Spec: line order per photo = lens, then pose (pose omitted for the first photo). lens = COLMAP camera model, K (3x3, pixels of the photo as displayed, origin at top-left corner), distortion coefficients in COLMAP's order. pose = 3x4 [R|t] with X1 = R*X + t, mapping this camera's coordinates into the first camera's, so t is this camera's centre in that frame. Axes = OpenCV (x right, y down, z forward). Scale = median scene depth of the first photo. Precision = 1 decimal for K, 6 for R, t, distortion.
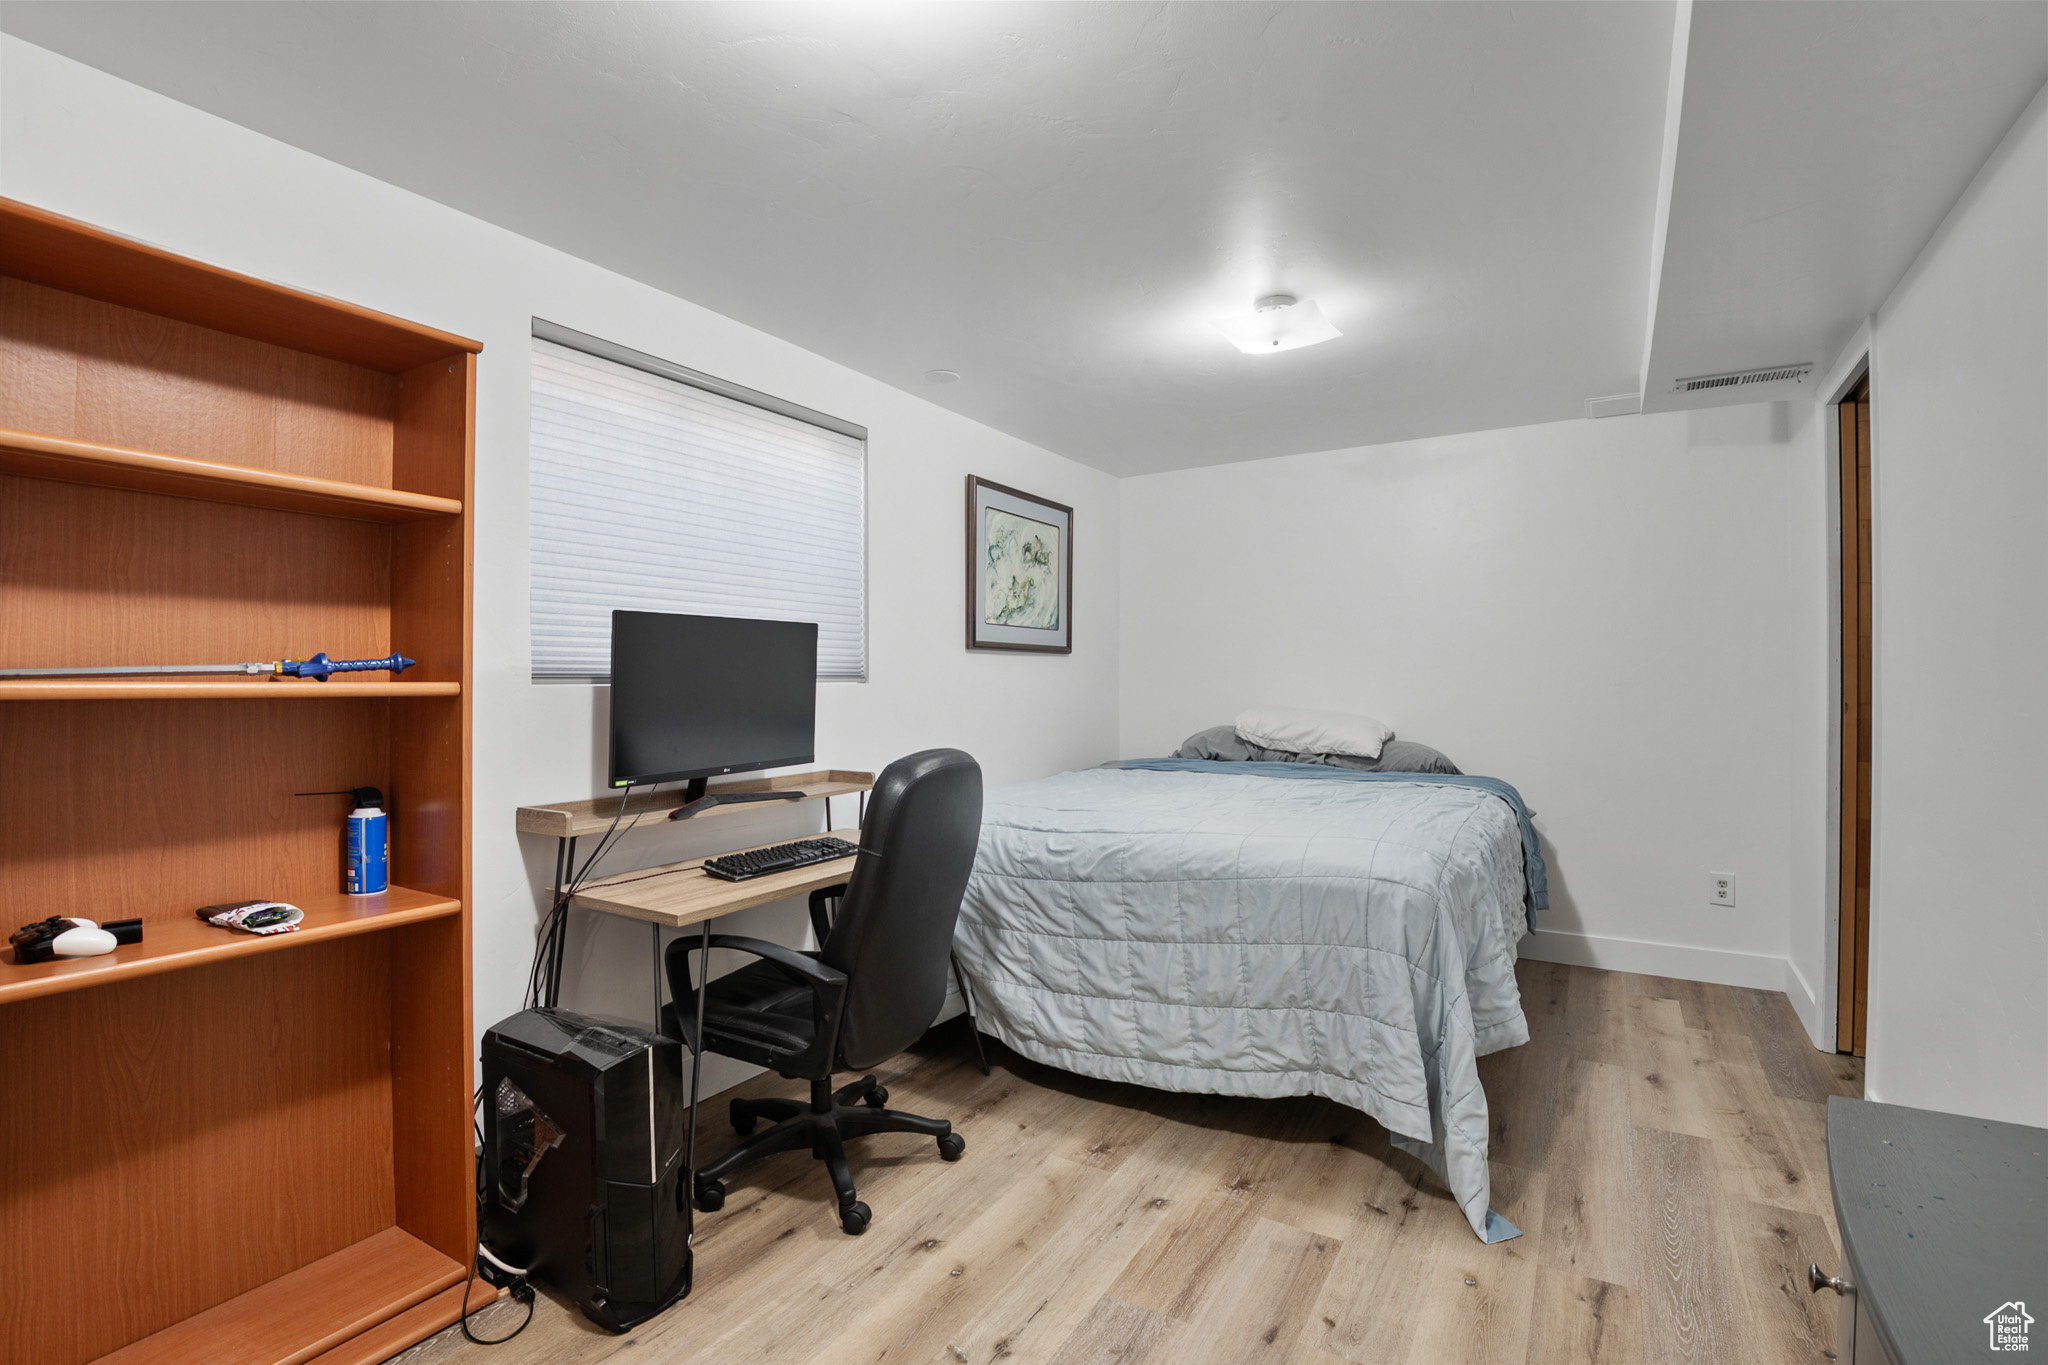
lens RADIAL K [[928.1, 0, 1033.2], [0, 928.1, 684.2], [0, 0, 1]] dist [-0.001680, -0.019730]
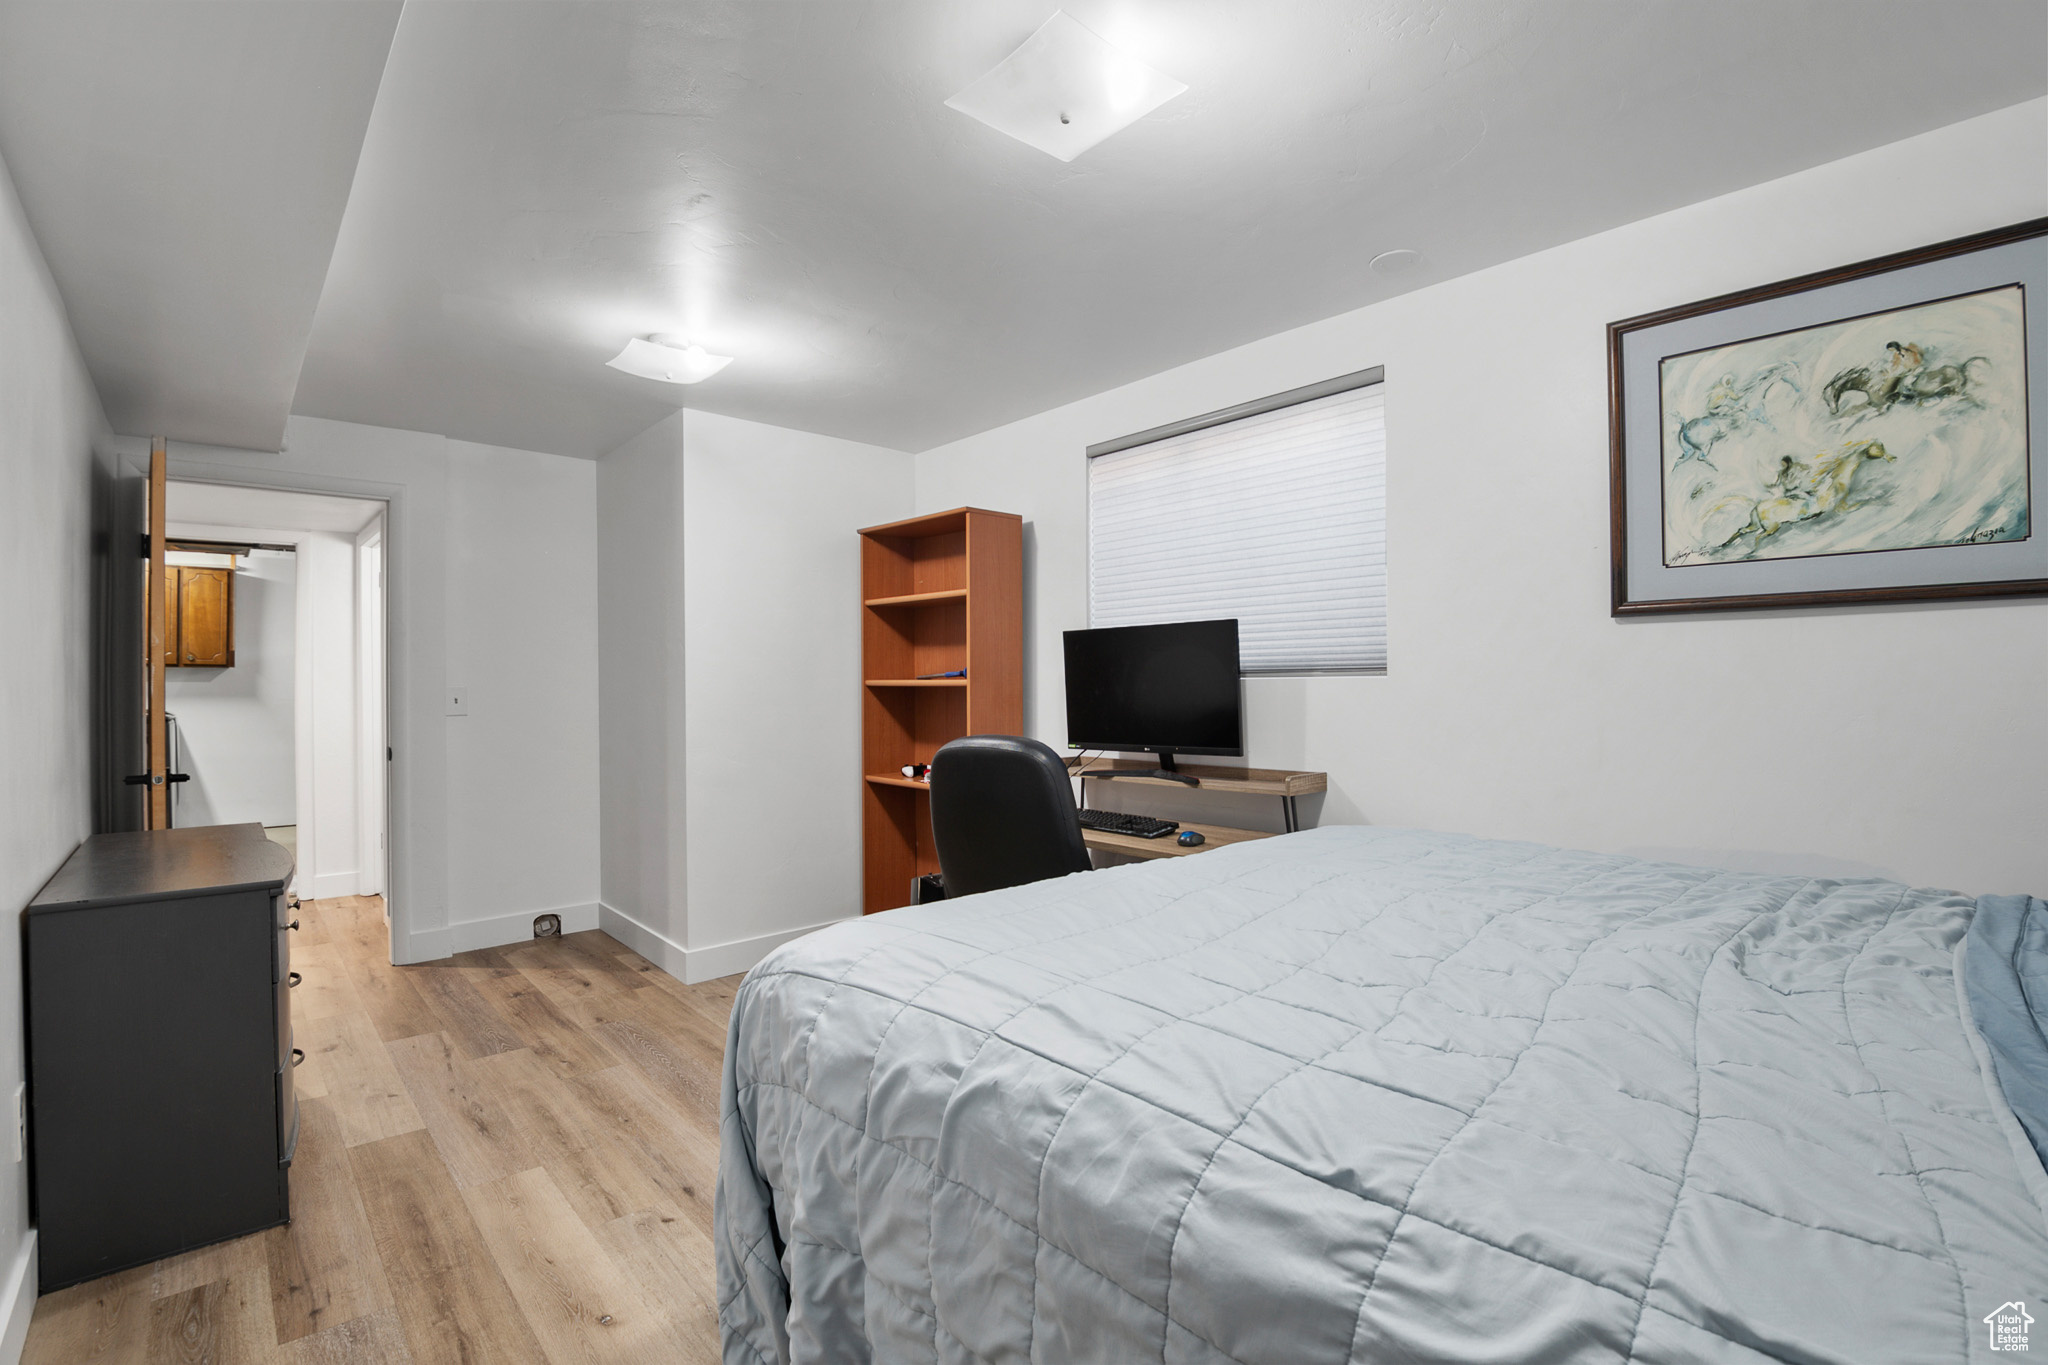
lens RADIAL K [[928.1, 0, 1033.2], [0, 928.1, 684.2], [0, 0, 1]] dist [-0.001680, -0.019730]
pose [[-0.279470, 0.002424, -0.960151, 0.564447], [0.003410, 0.999993, 0.001532, 0.002352], [0.960148, -0.002846, -0.279477, 0.759232]]
